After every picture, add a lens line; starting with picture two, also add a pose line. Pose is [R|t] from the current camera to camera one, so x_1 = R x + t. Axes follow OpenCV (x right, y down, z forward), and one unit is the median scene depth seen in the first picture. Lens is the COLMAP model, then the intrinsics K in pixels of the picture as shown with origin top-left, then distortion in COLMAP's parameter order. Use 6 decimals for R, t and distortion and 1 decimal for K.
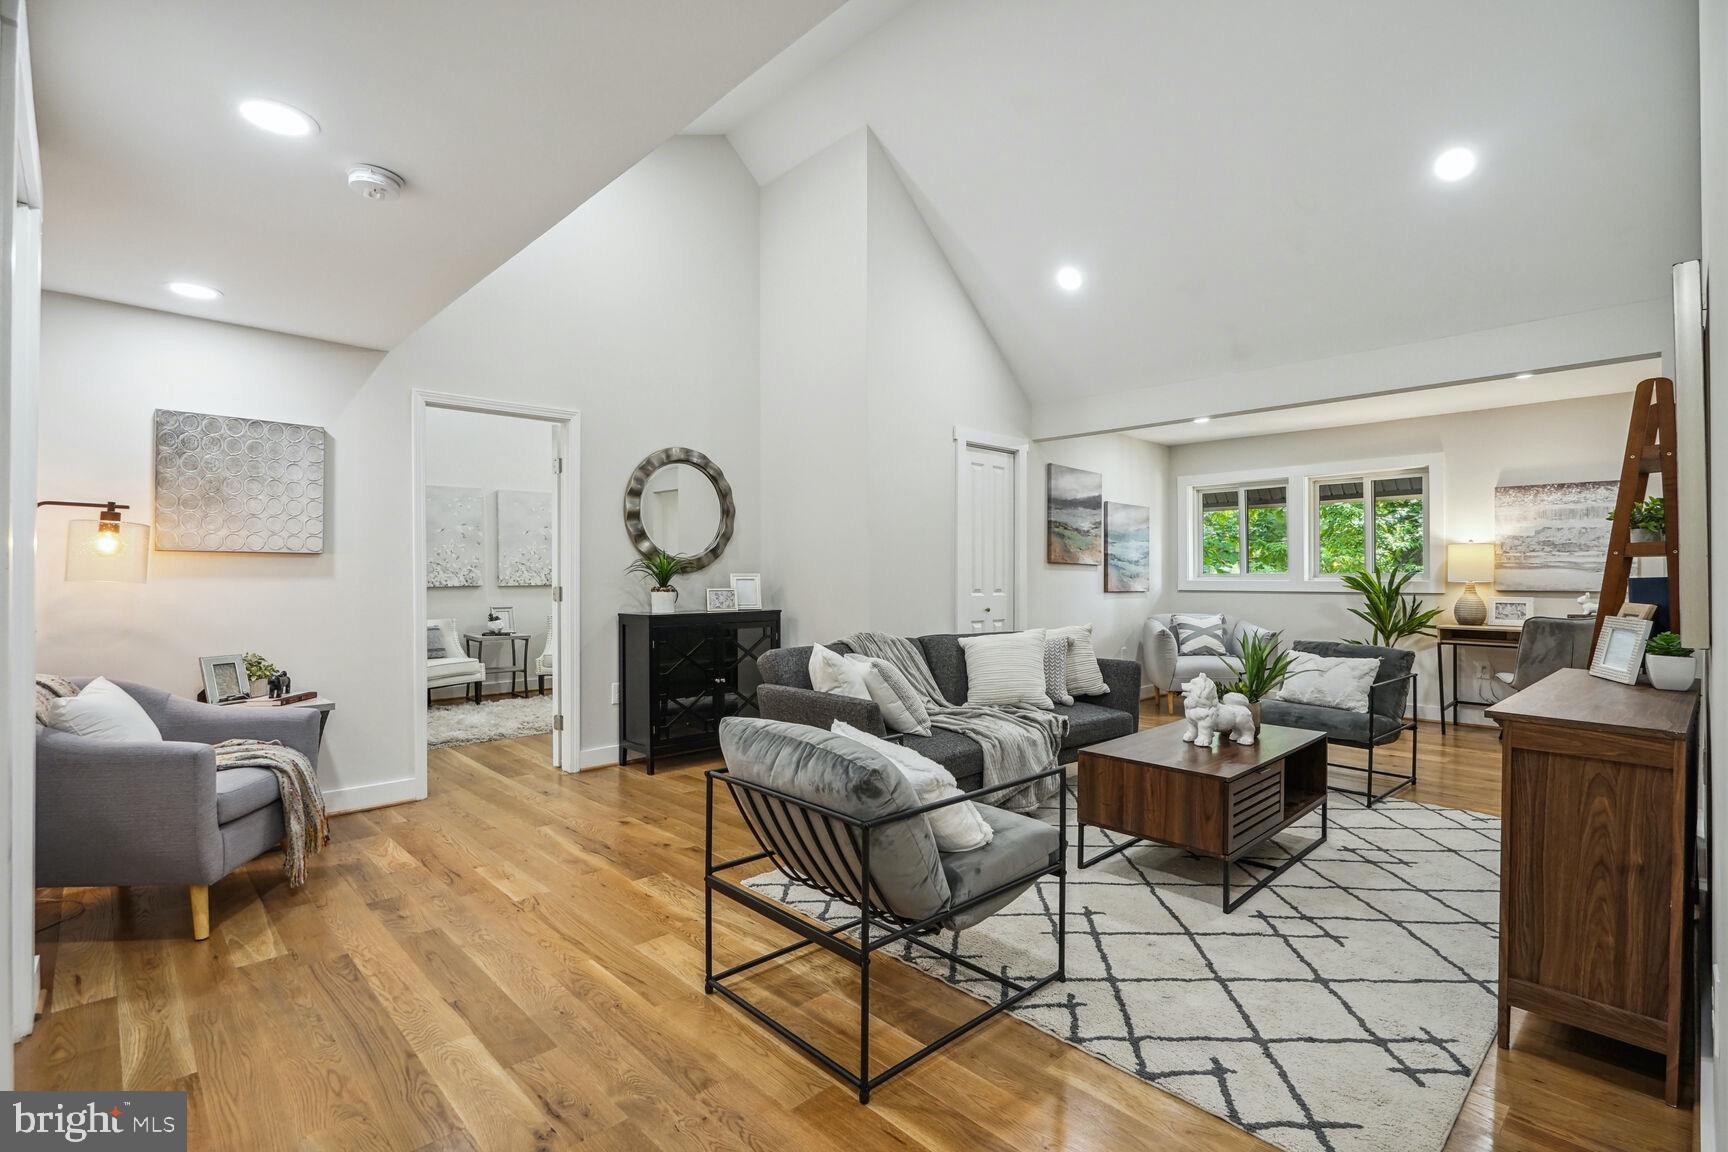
lens RADIAL K [[803.5, 0, 864.9], [0, 803.5, 601.9], [0, 0, 1]] dist [0.000578, -0.000070]
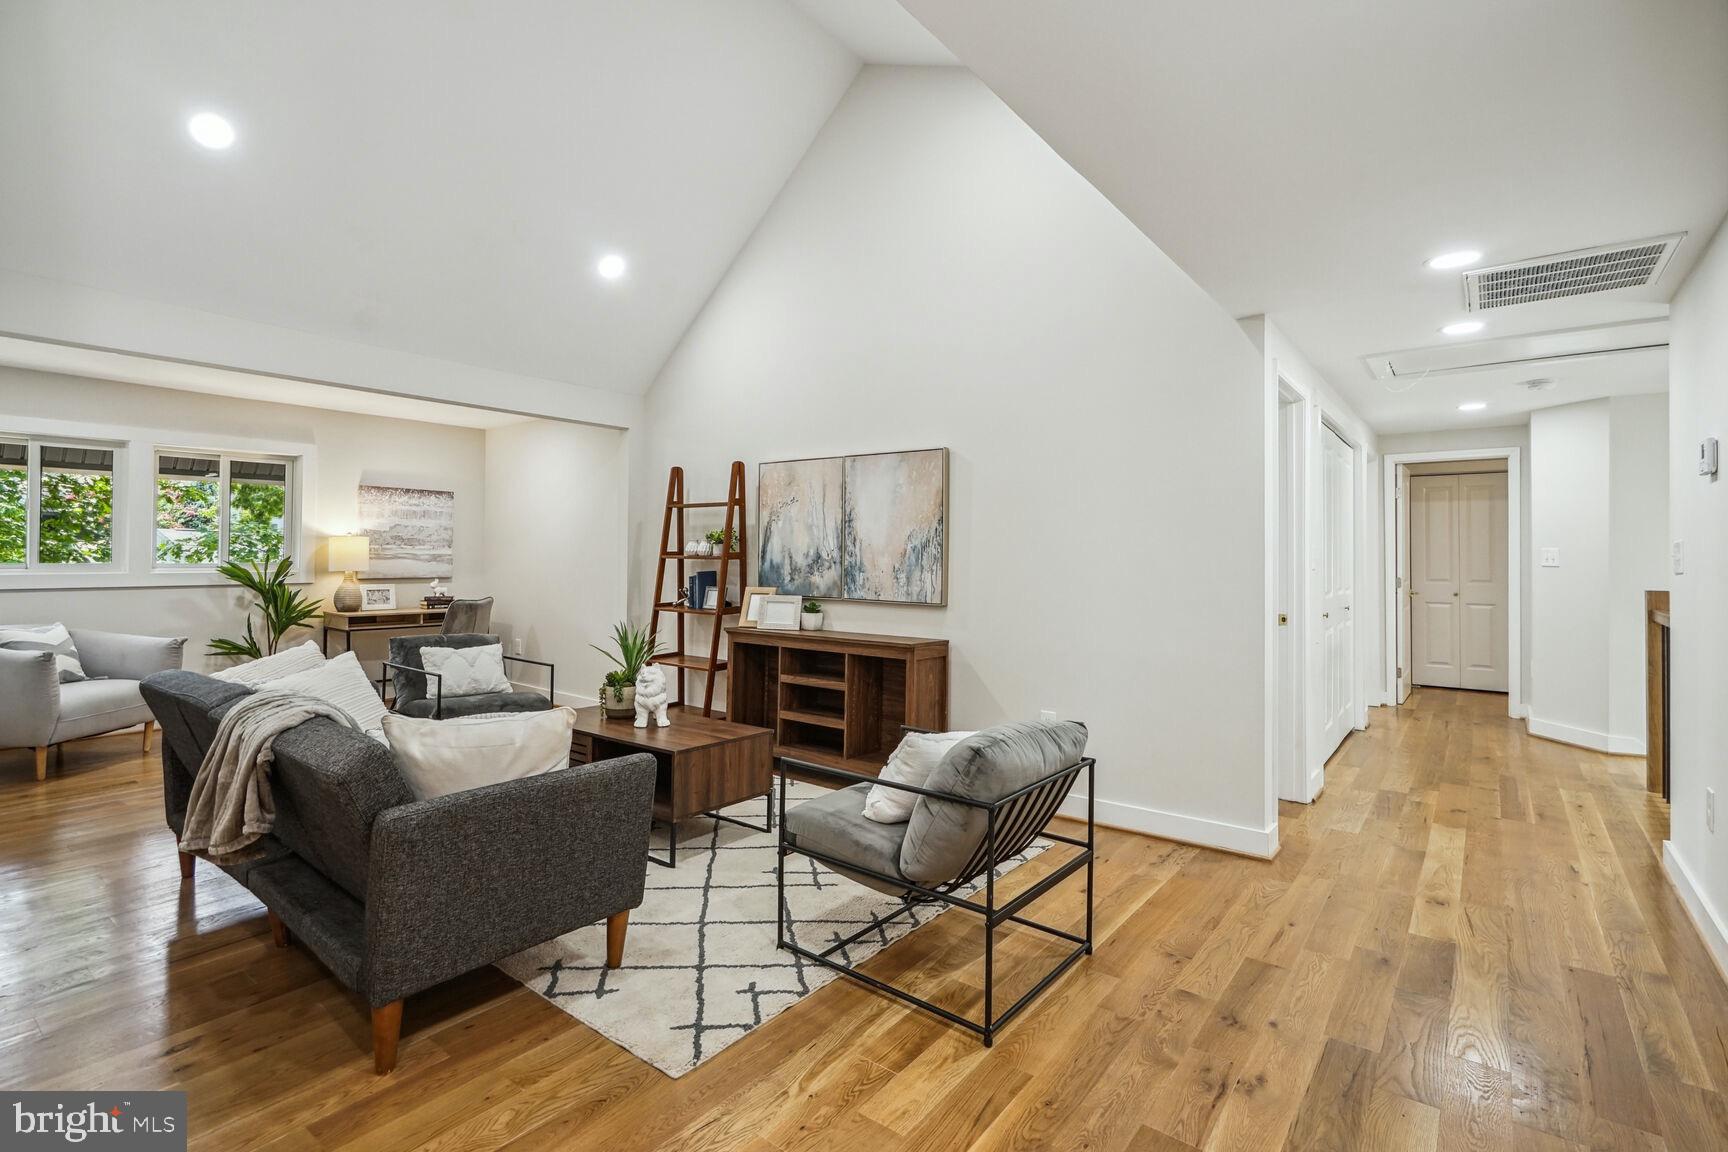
lens RADIAL K [[807.8, 0, 864.0], [0, 807.8, 576.0], [0, 0, 1]] dist [-0.002385, -0.000052]
pose [[-0.137986, -0.024354, 0.990135, -0.467377], [0.025361, 0.999283, 0.028113, -0.036577], [-0.990109, 0.028990, -0.137269, 0.541601]]
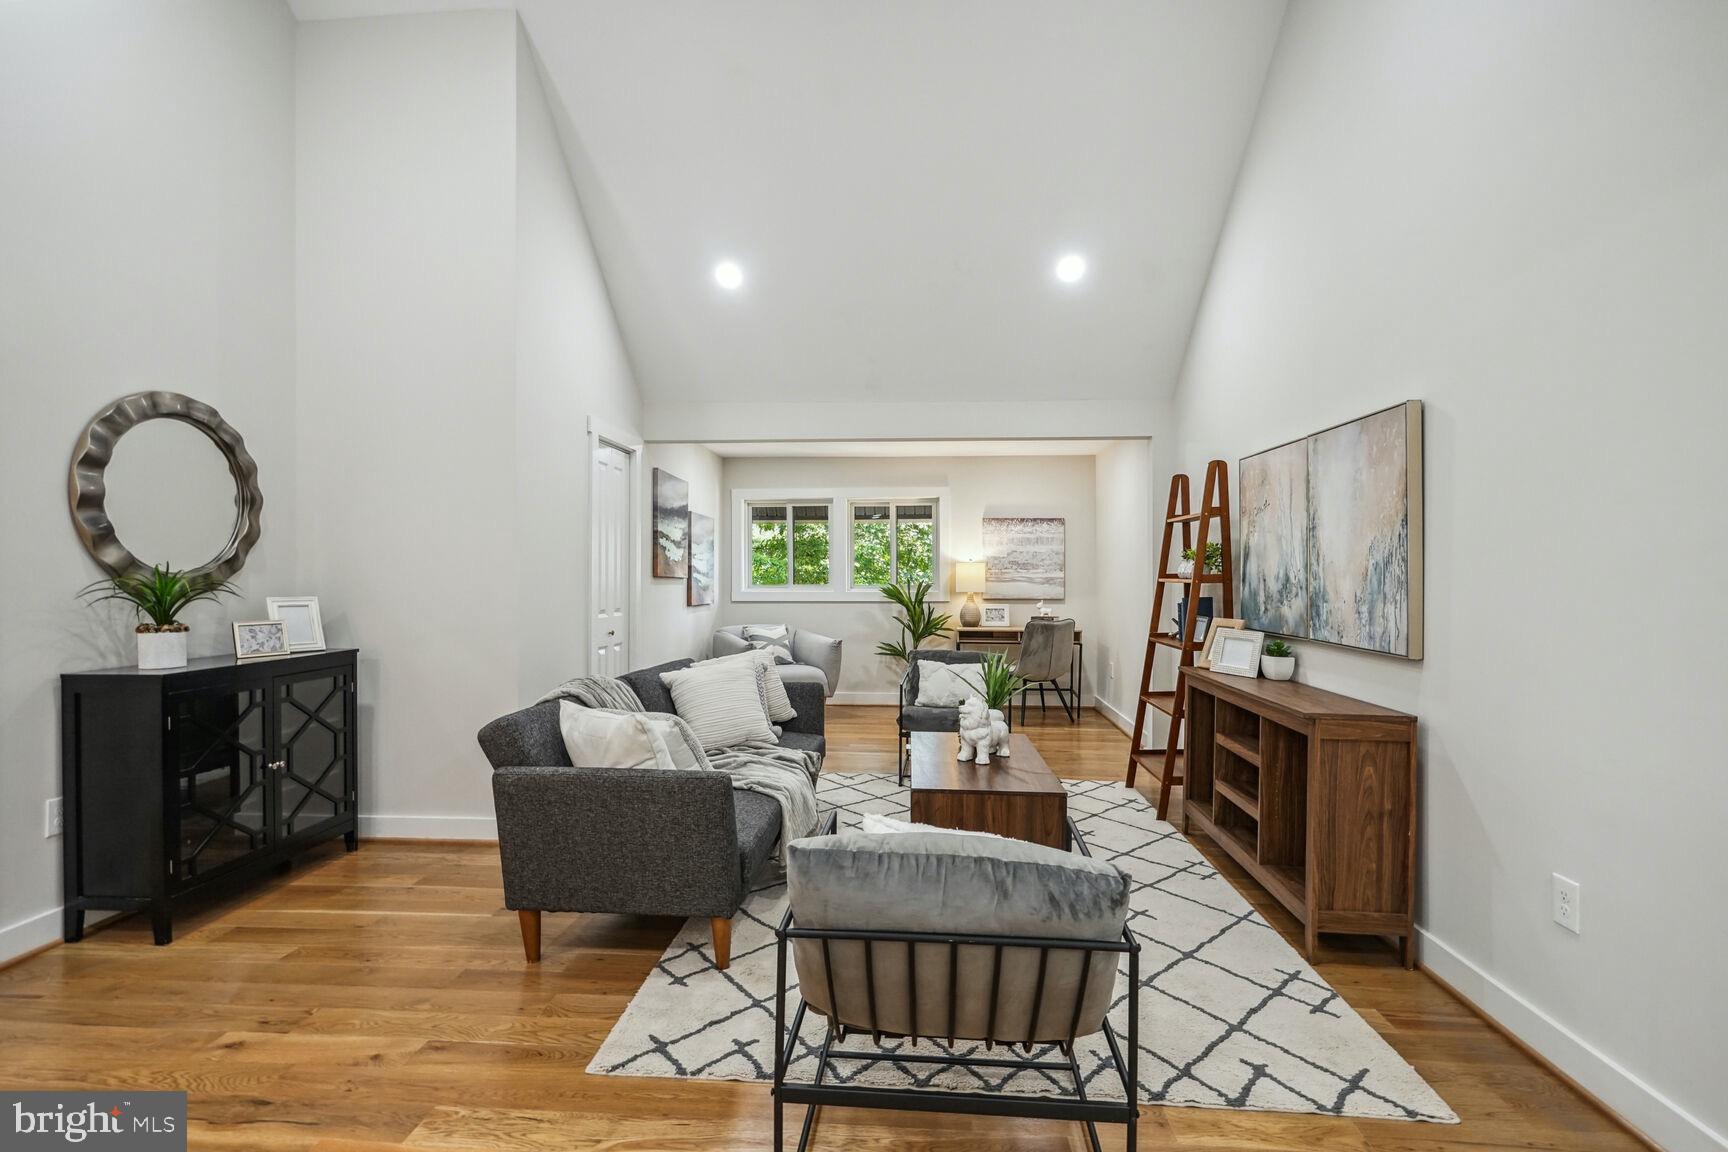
lens RADIAL K [[811.3, 0, 863.9], [0, 811.3, 600.9], [0, 0, 1]] dist [-0.003201, -0.000515]
pose [[0.744410, -0.019869, 0.667427, -0.250509], [0.020193, 0.999770, 0.007241, -0.028039], [-0.667417, 0.008087, 0.744640, 0.193246]]
